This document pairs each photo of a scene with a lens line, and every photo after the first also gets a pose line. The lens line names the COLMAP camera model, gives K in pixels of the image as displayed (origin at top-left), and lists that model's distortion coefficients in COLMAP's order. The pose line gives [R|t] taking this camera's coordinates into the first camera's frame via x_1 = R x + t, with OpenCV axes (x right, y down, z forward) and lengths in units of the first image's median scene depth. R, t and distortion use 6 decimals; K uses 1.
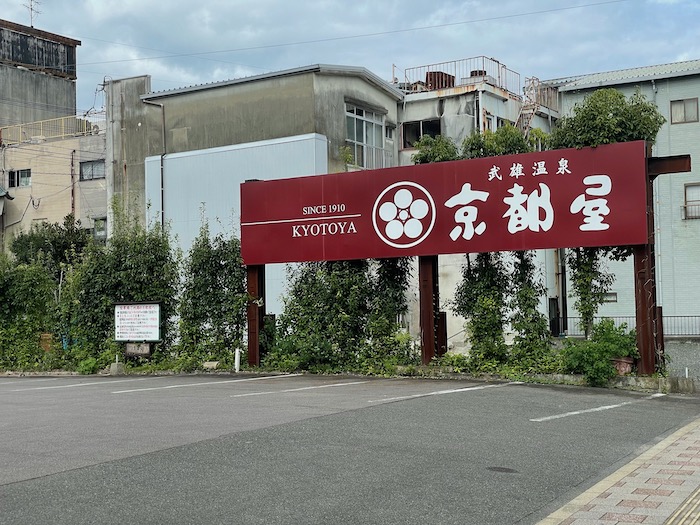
lens RADIAL K [[1044.7, 0, 346.8], [0, 1044.7, 262.8], [0, 0, 1]] dist [0.139659, -0.104923]
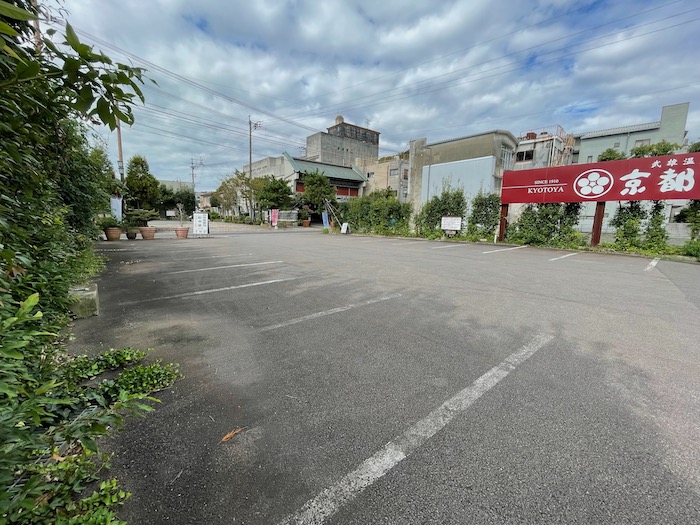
lens RADIAL K [[281.8, 0, 350.0], [0, 281.8, 262.5], [0, 0, 1]] dist [0.002039, 0.000474]
pose [[0.963376, 0.075308, -0.257364, -0.257004], [-0.019129, 0.976610, 0.214164, 0.001869], [0.267472, -0.201397, 0.942283, 0.177197]]
